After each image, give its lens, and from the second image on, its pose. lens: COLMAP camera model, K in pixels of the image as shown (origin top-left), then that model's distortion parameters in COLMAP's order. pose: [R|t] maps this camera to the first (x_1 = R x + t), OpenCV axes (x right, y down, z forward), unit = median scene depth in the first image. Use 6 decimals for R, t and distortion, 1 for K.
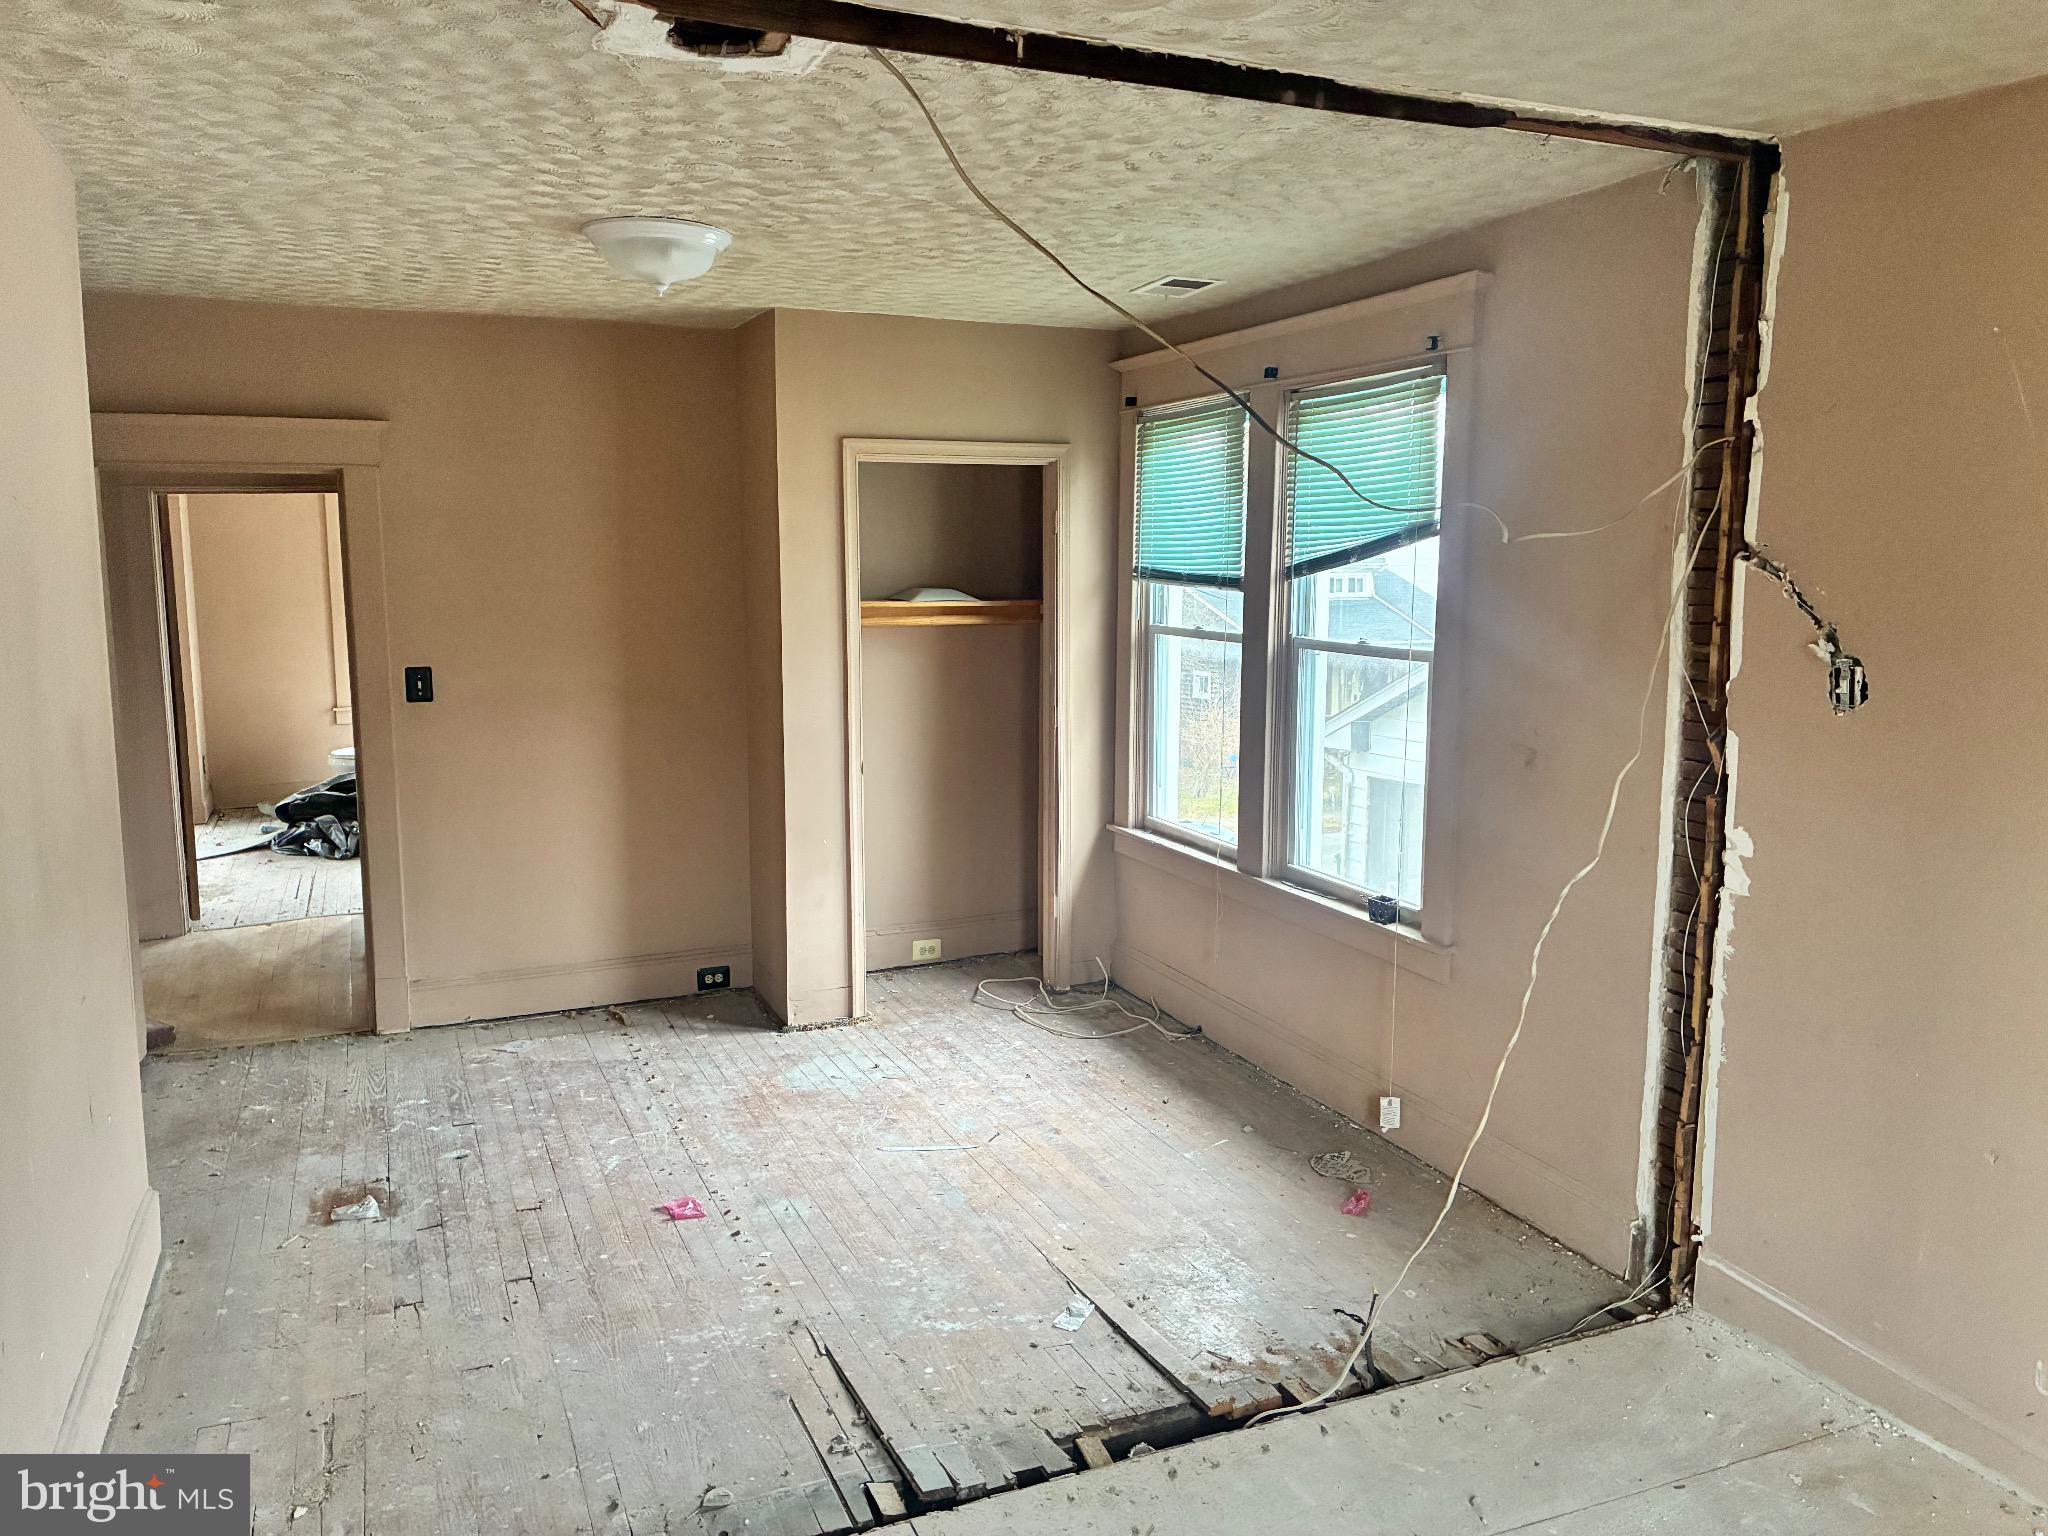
lens RADIAL K [[1546.9, 0, 1039.4], [0, 1546.9, 757.1], [0, 0, 1]] dist [0.037531, -0.035909]
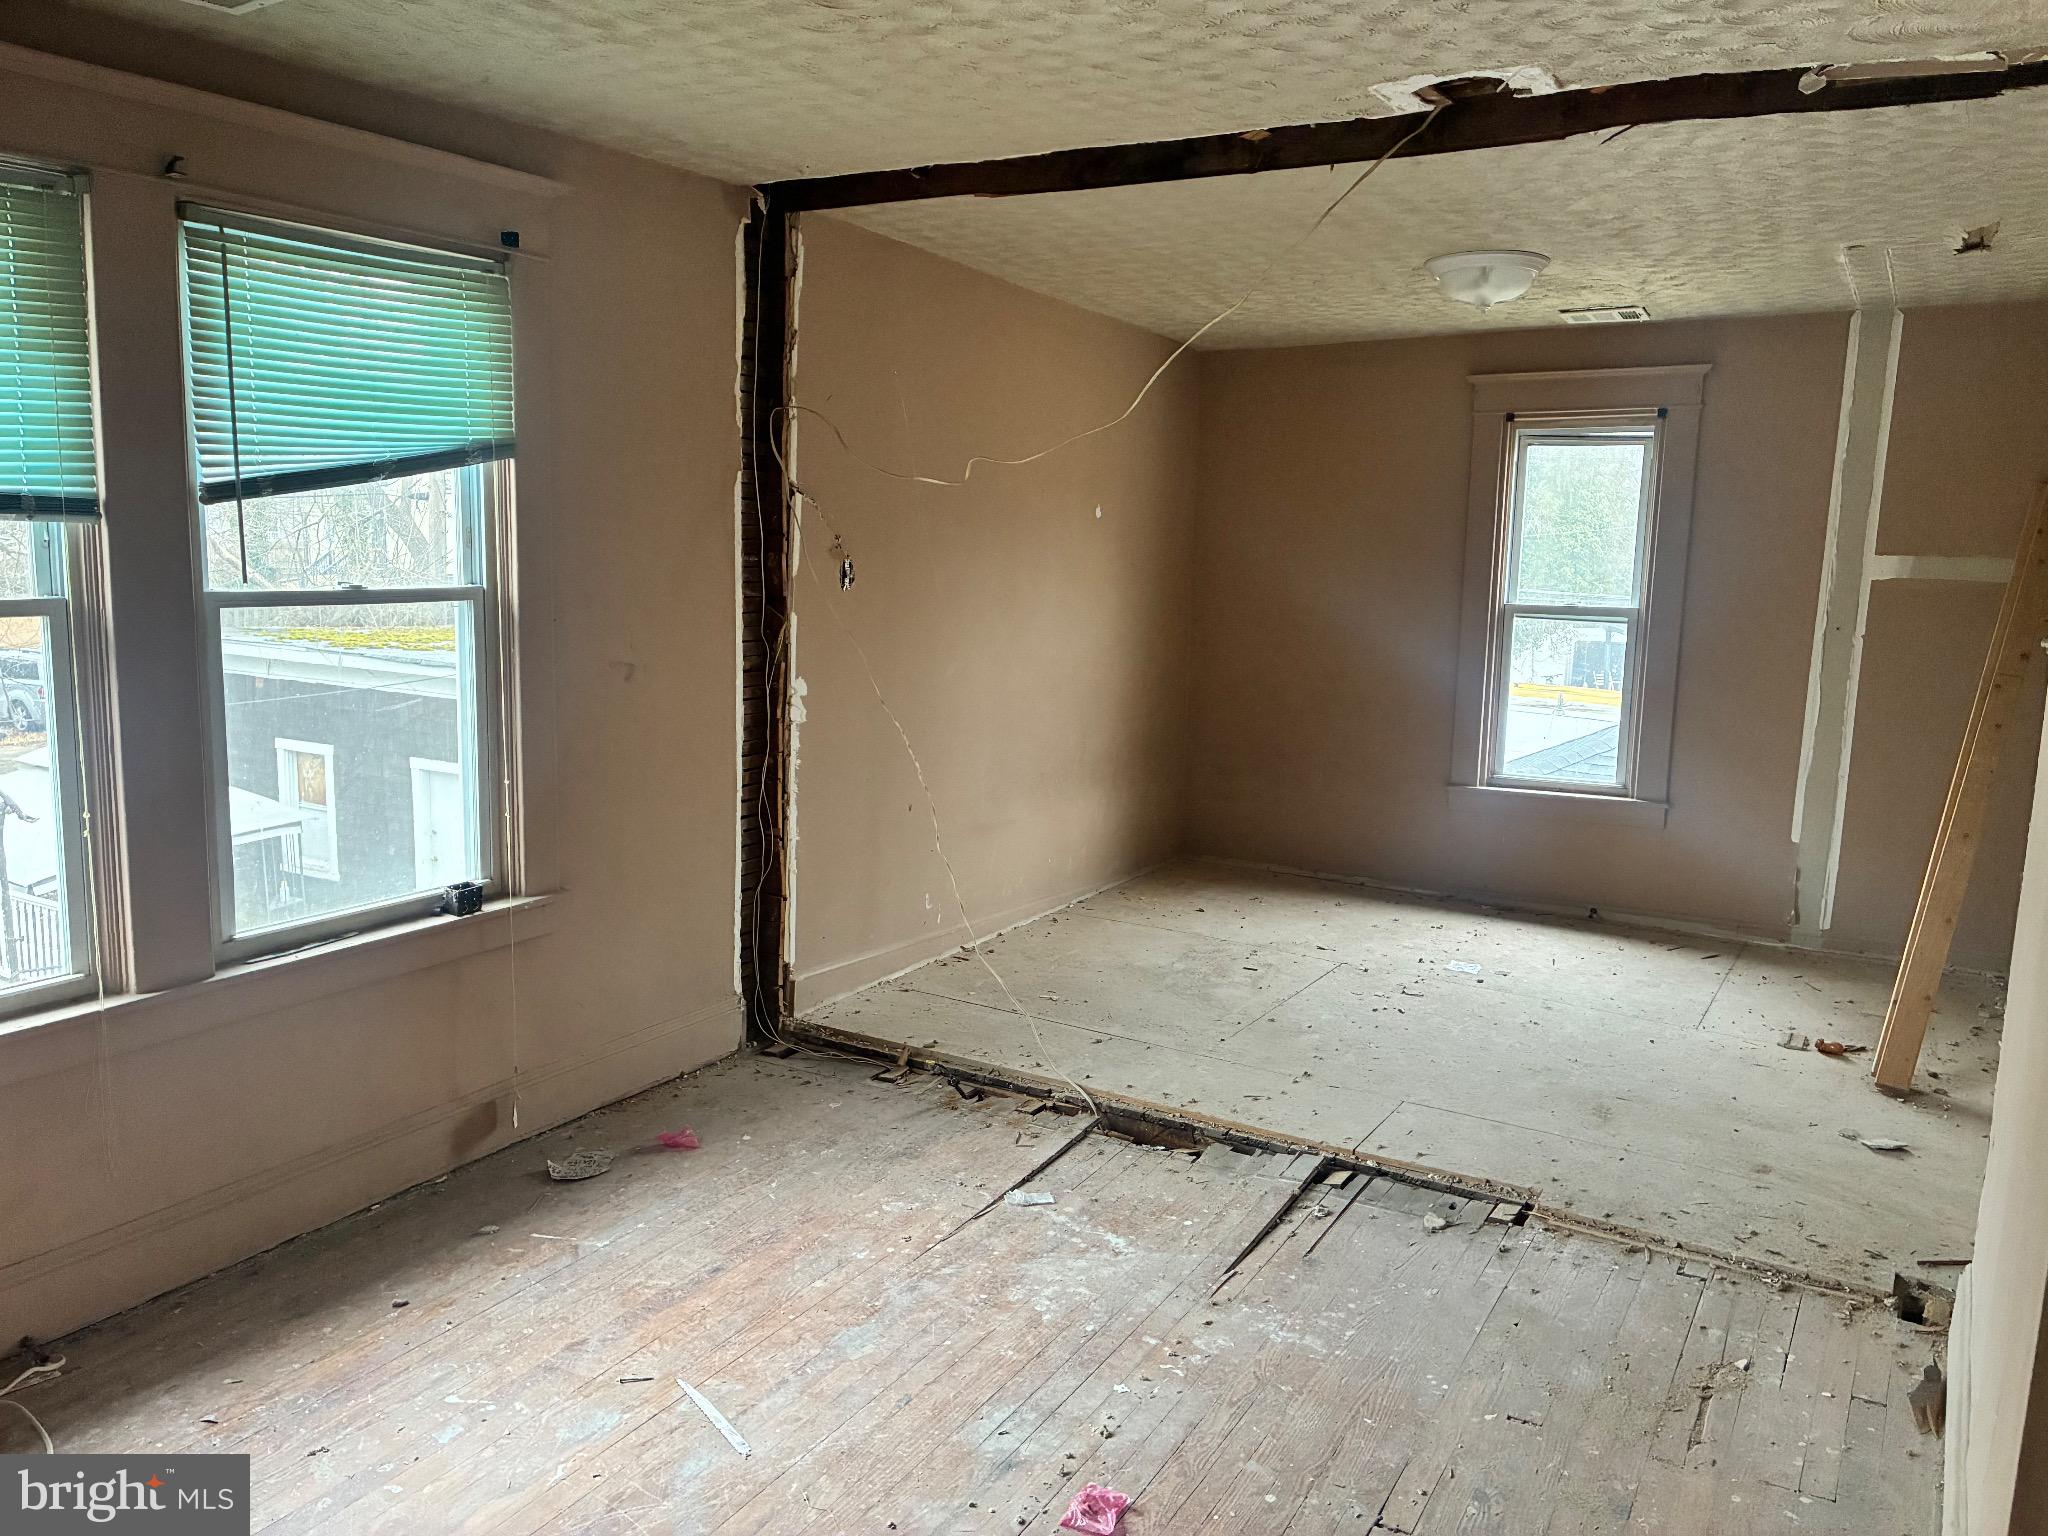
lens RADIAL K [[1546.9, 0, 1027.0], [0, 1546.9, 770.0], [0, 0, 1]] dist [0.037531, -0.035909]
pose [[-0.589434, -0.146015, 0.794510, -0.686145], [0.079929, 0.968161, 0.237226, -0.161234], [-0.803852, 0.203334, -0.558997, 1.339813]]
